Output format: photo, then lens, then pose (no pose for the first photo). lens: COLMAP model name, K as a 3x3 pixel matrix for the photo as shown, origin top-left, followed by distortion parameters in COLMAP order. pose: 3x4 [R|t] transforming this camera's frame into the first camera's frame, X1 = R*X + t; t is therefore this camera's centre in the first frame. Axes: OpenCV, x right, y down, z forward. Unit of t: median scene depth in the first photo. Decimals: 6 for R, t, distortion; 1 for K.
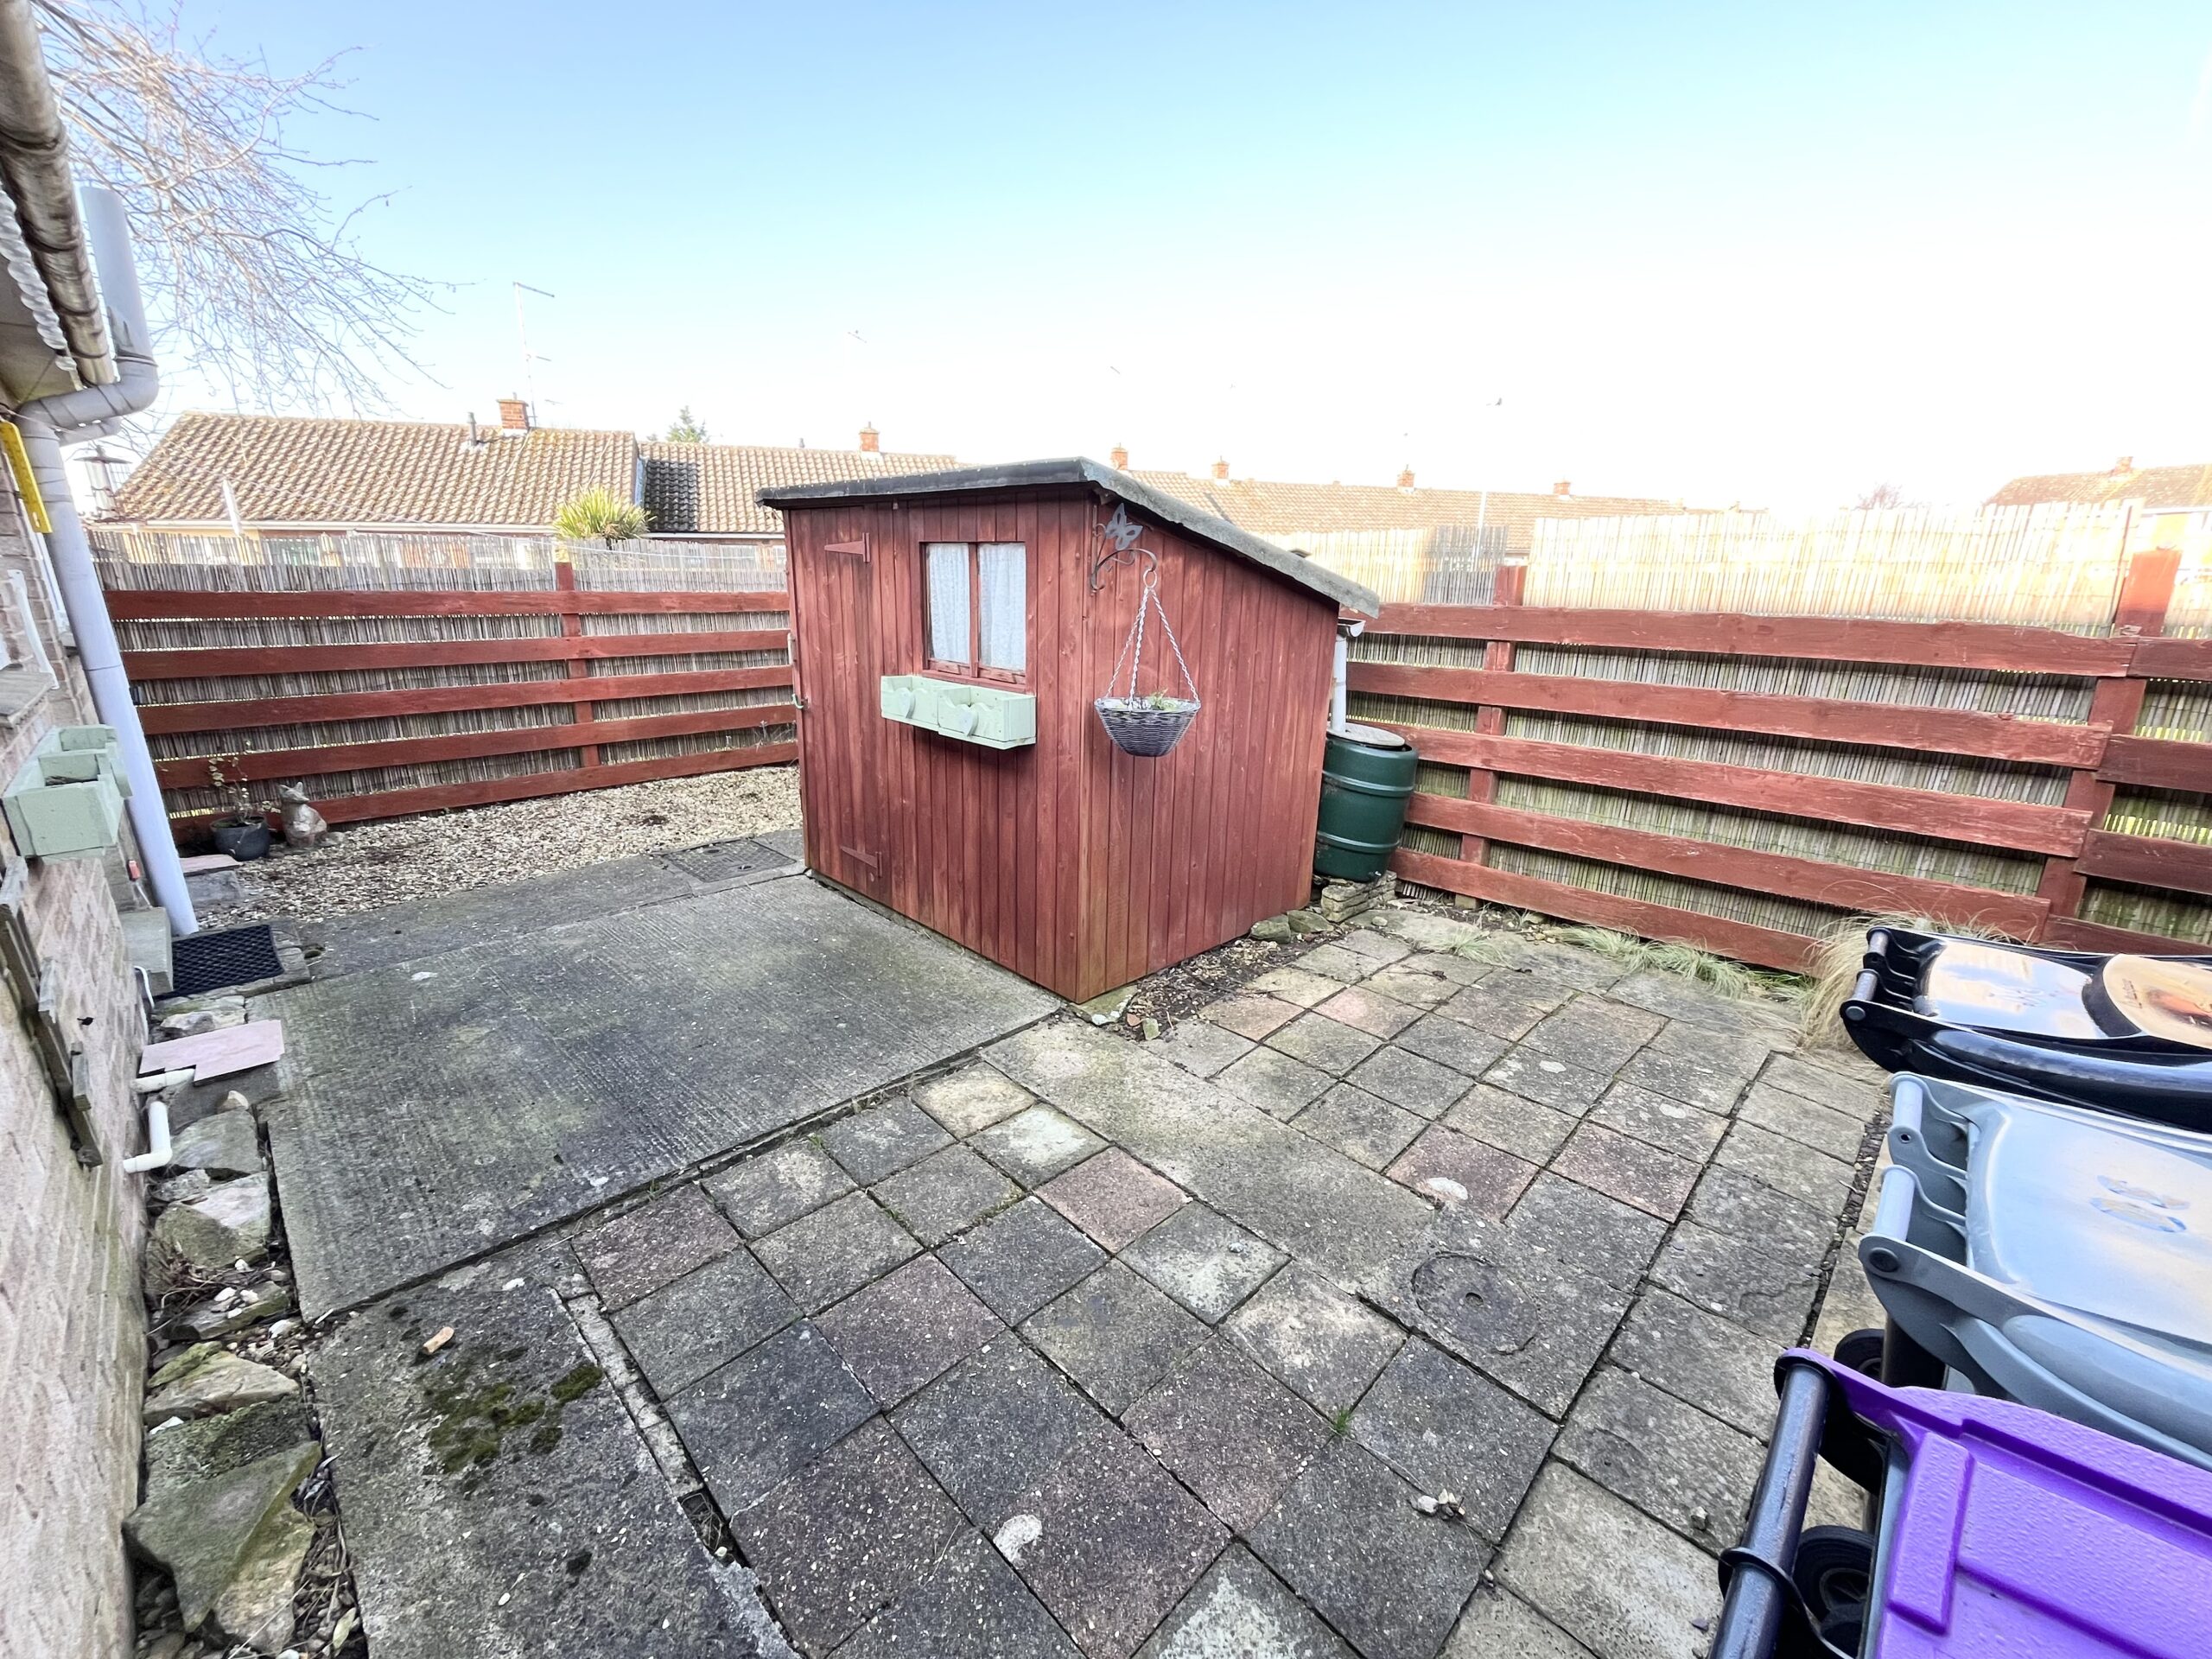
lens RADIAL K [[893.4, 0, 1101.9], [0, 893.4, 830.2], [0, 0, 1]] dist [-0.000003, 0.000146]
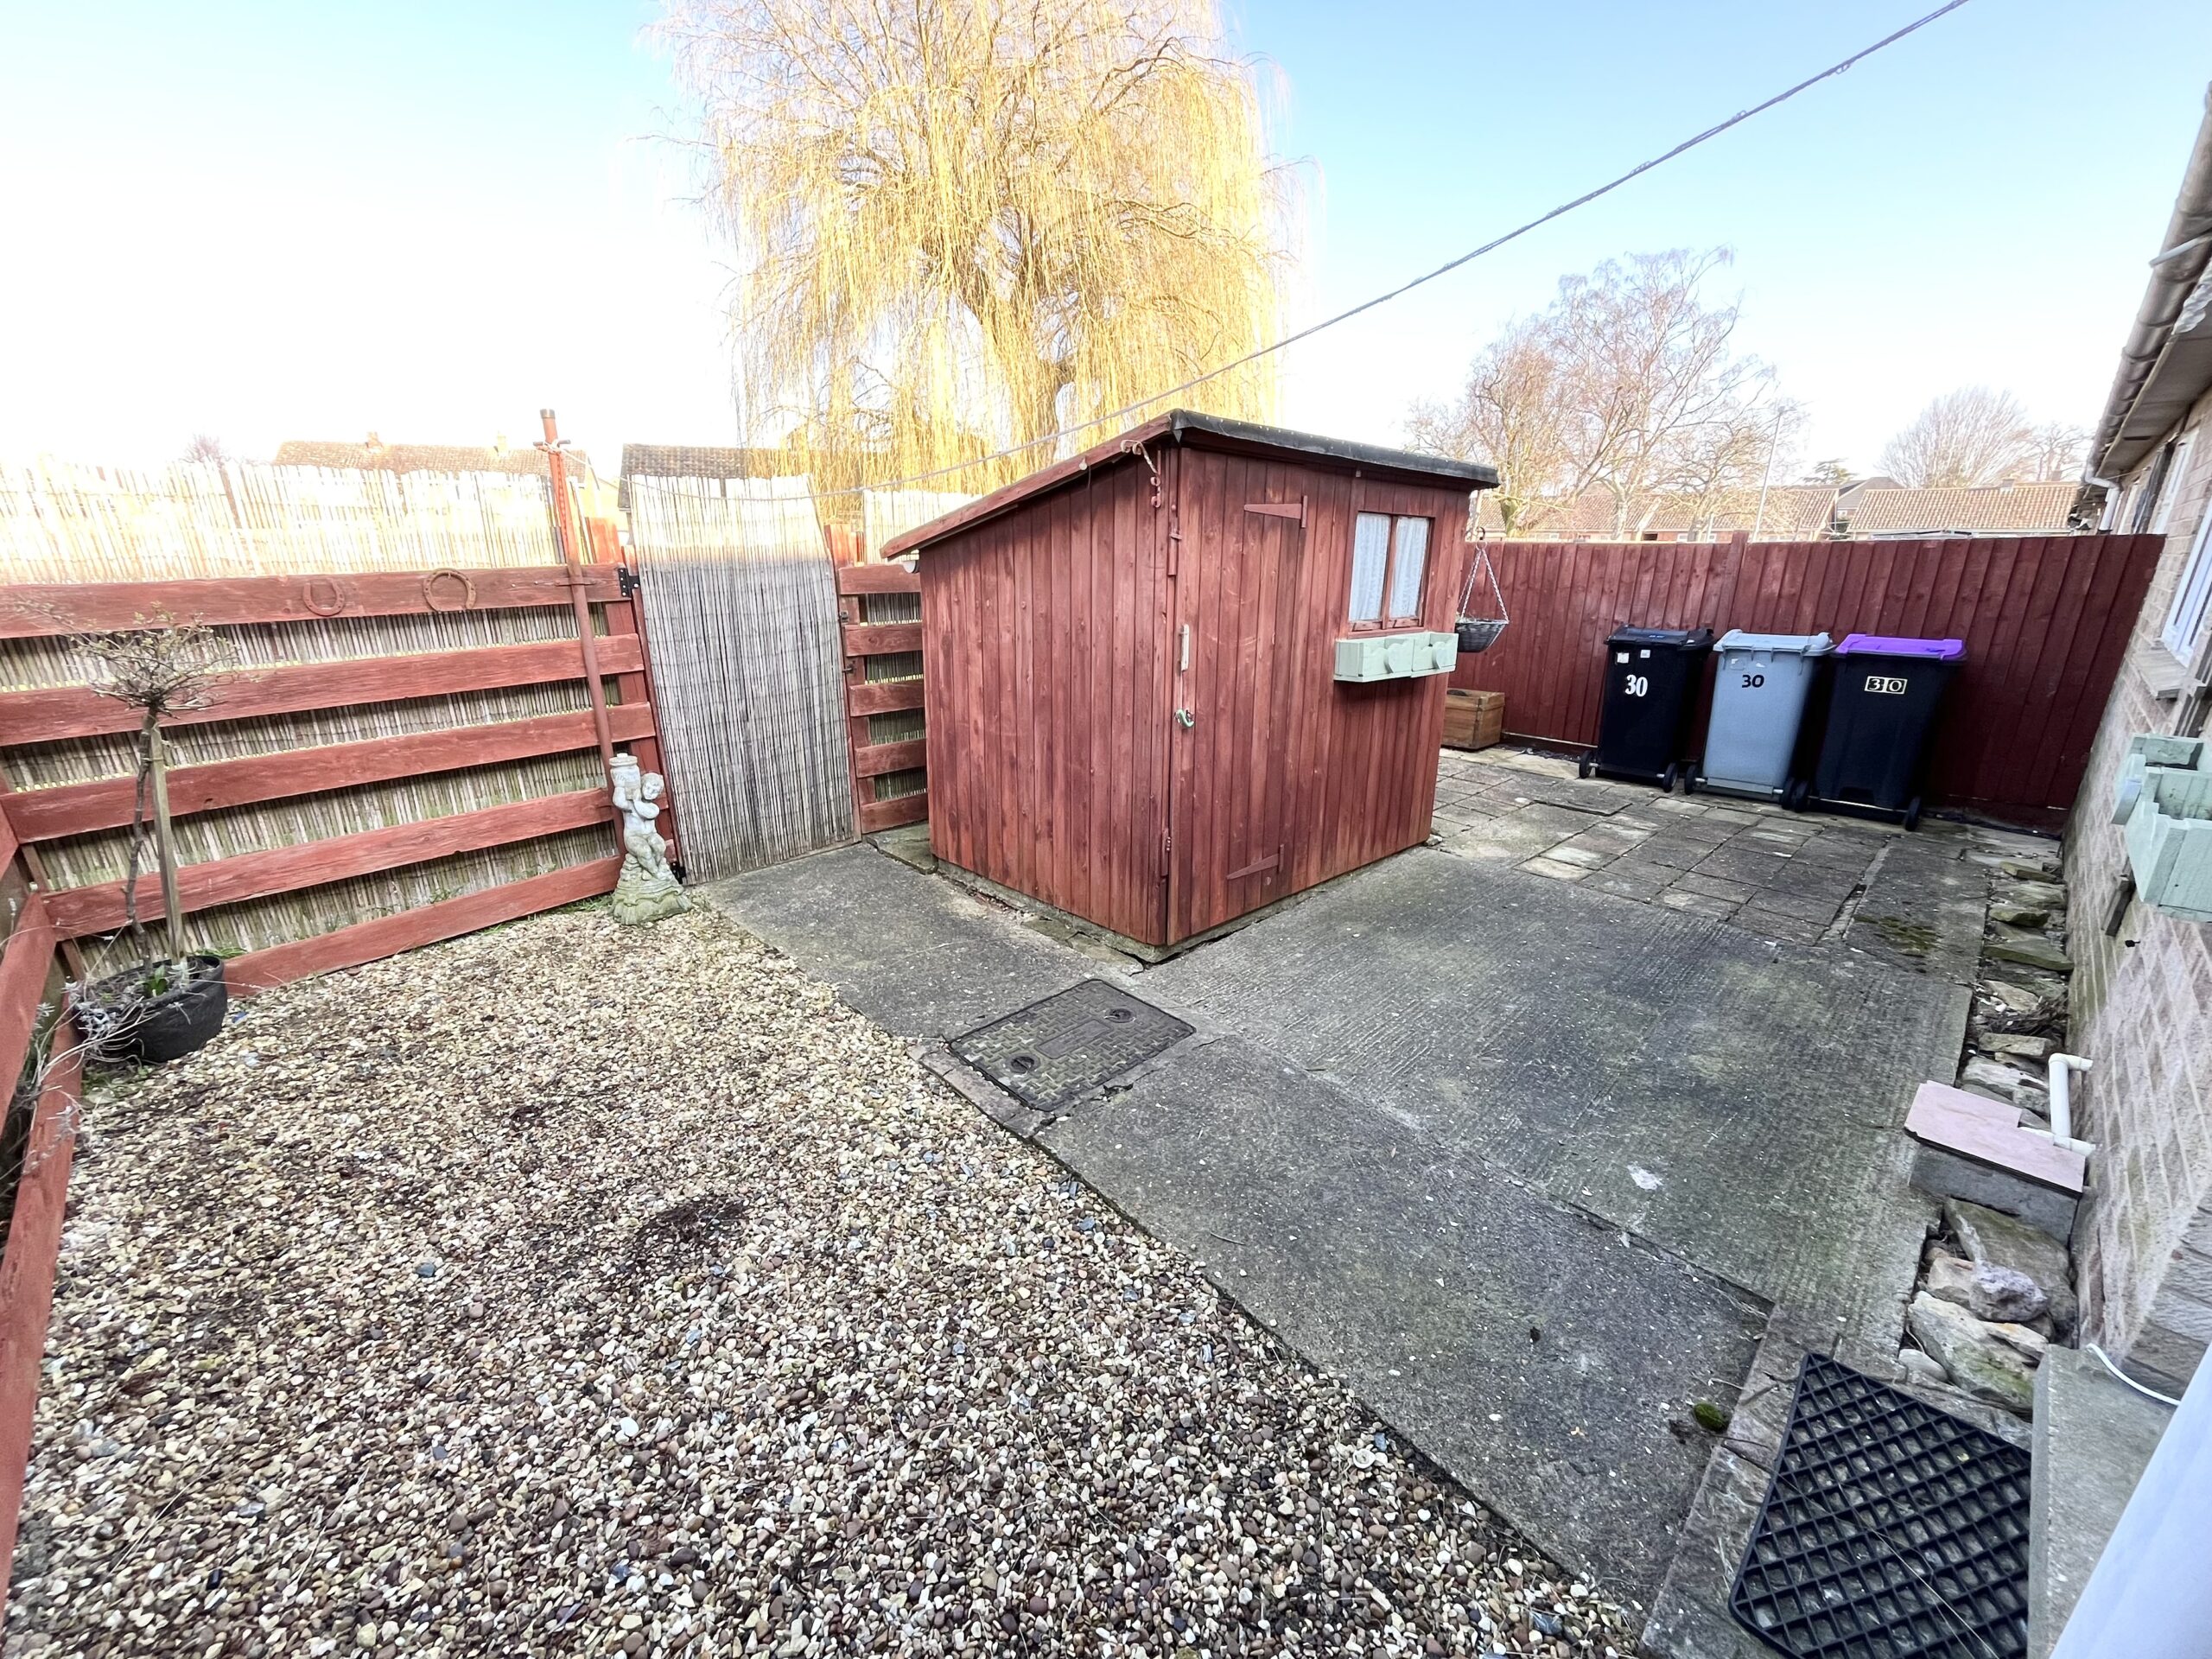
lens RADIAL K [[893.4, 0, 1101.9], [0, 893.4, 830.2], [0, 0, 1]] dist [-0.000003, 0.000146]
pose [[0.016249, -0.309372, 0.950802, -1.320050], [0.268453, 0.917362, 0.293903, -0.363987], [-0.963156, 0.250470, 0.097958, 1.271125]]
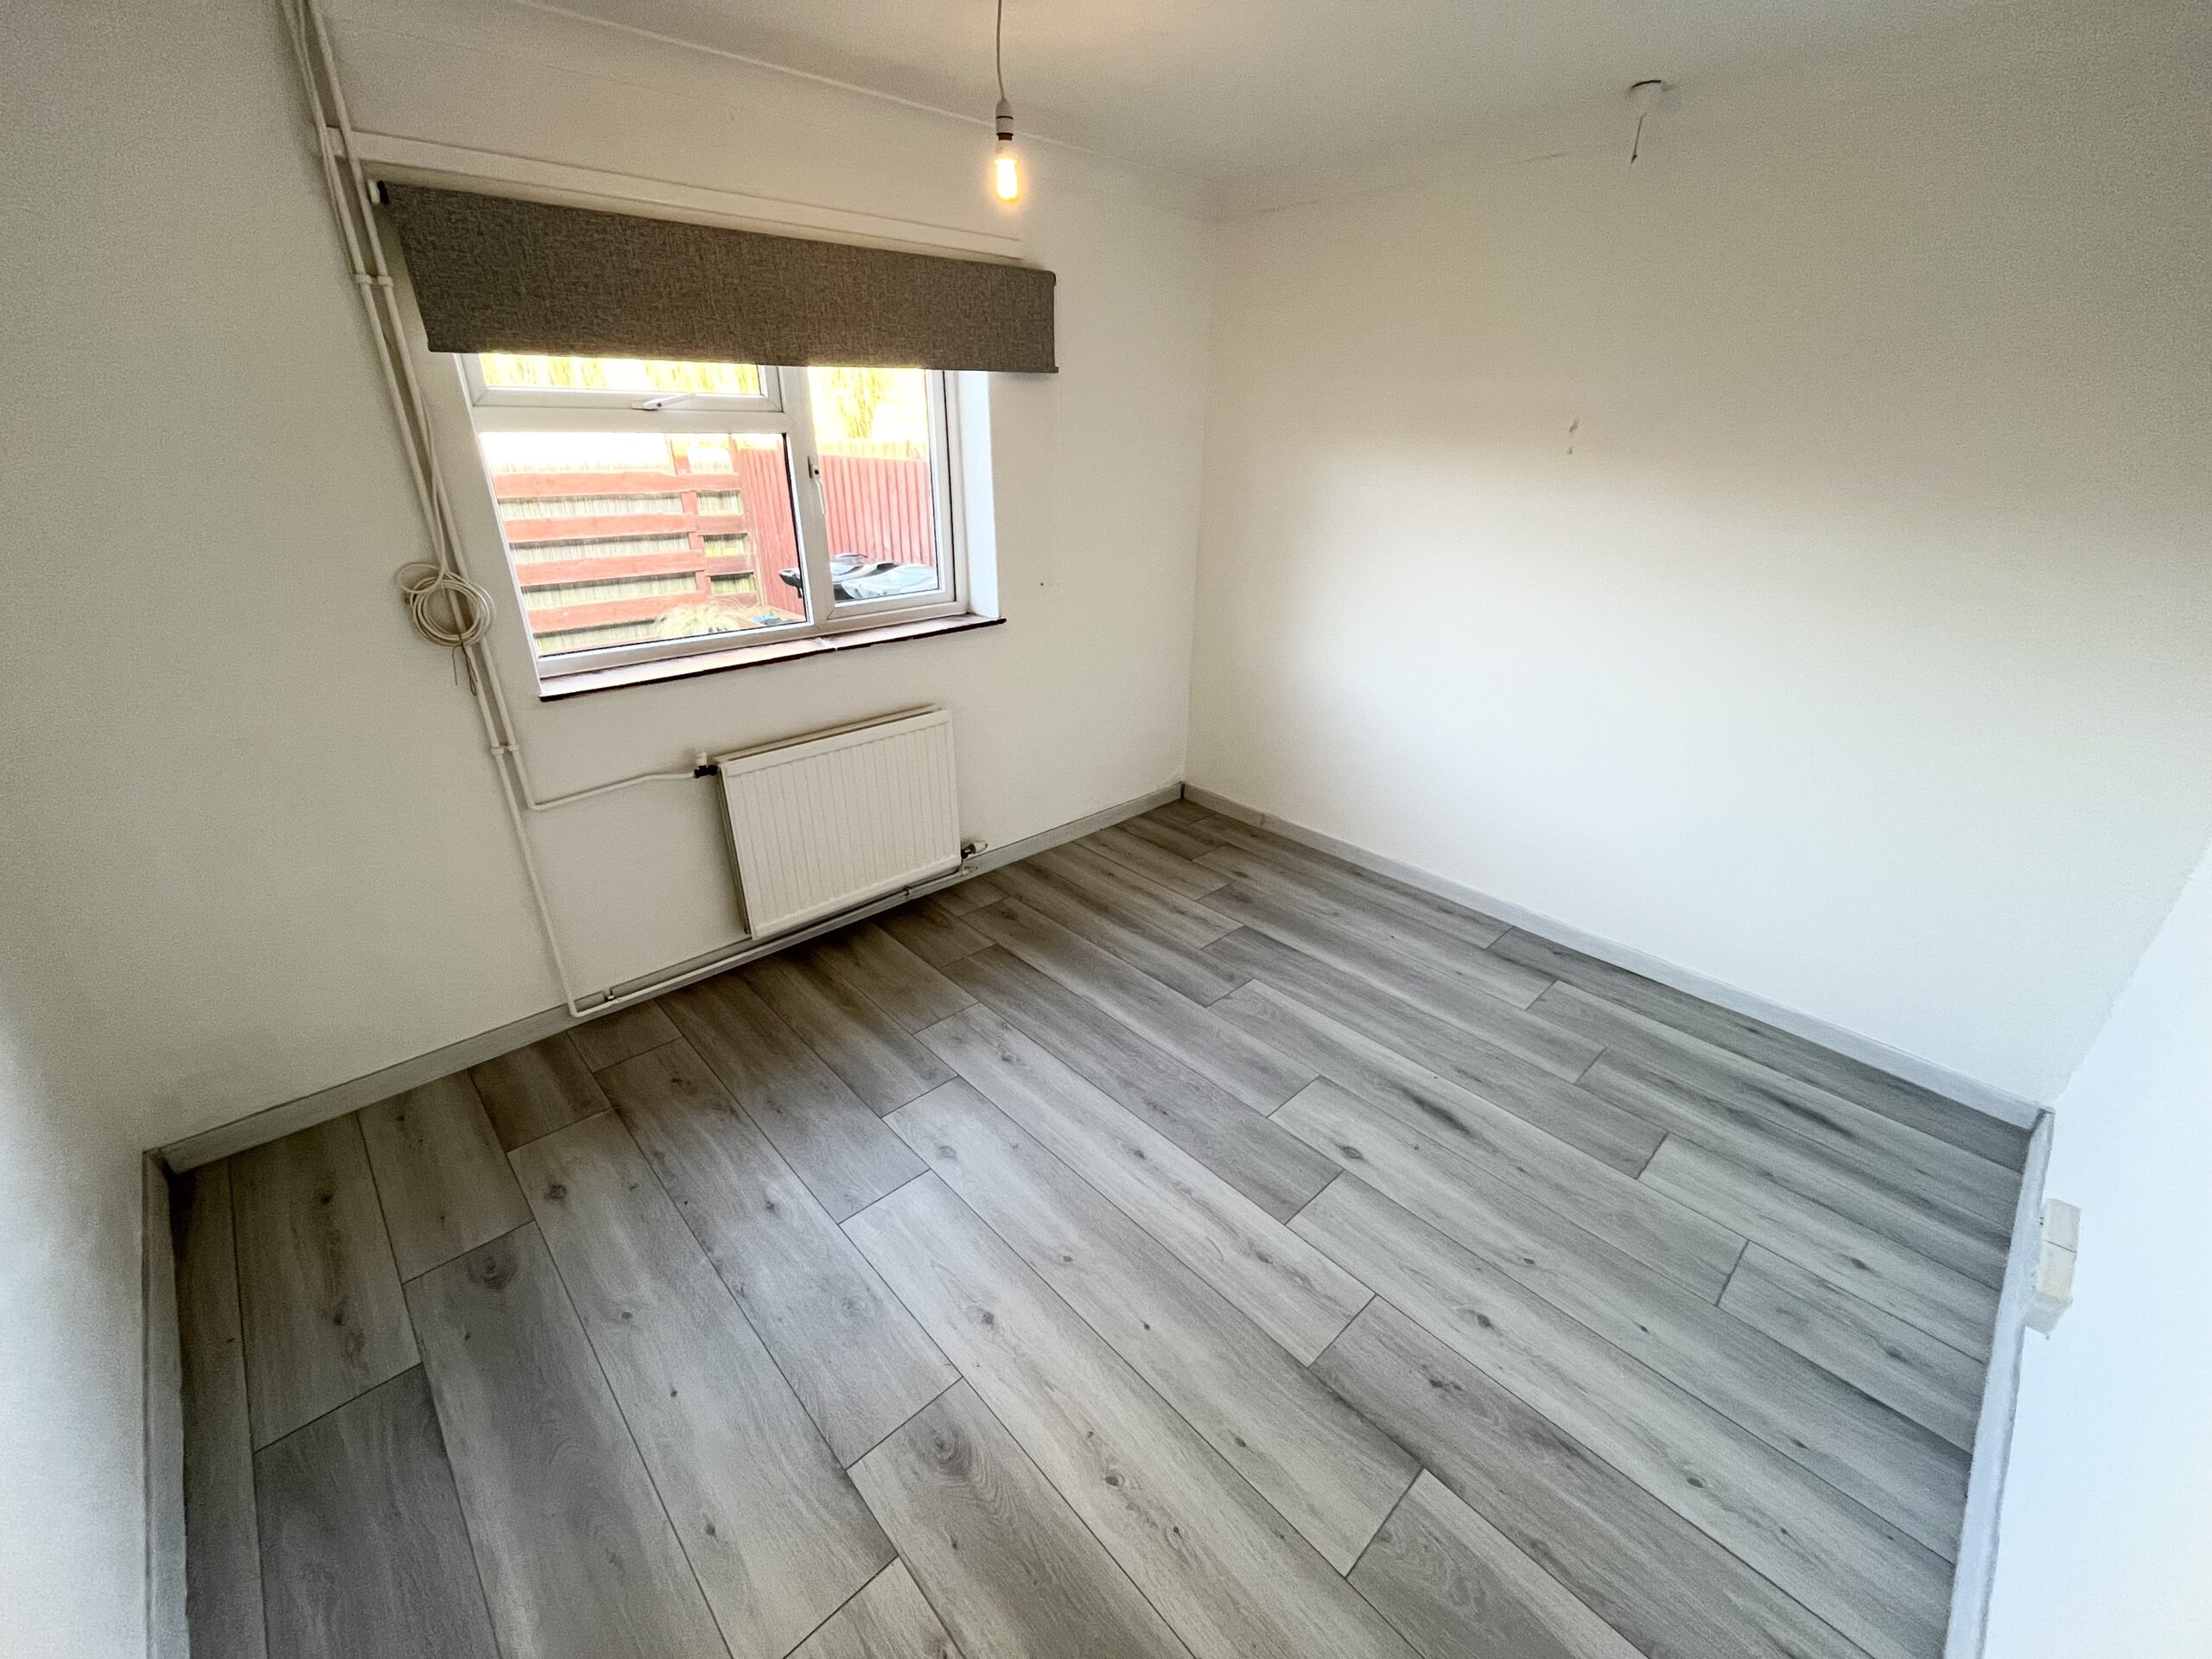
lens RADIAL K [[893.4, 0, 1101.9], [0, 893.4, 830.2], [0, 0, 1]] dist [-0.000003, 0.000146]
pose [[0.033914, -0.422251, 0.905844, -1.121216], [0.264027, 0.877951, 0.399364, -0.023944], [-0.963919, 0.225623, 0.141261, -0.198556]]
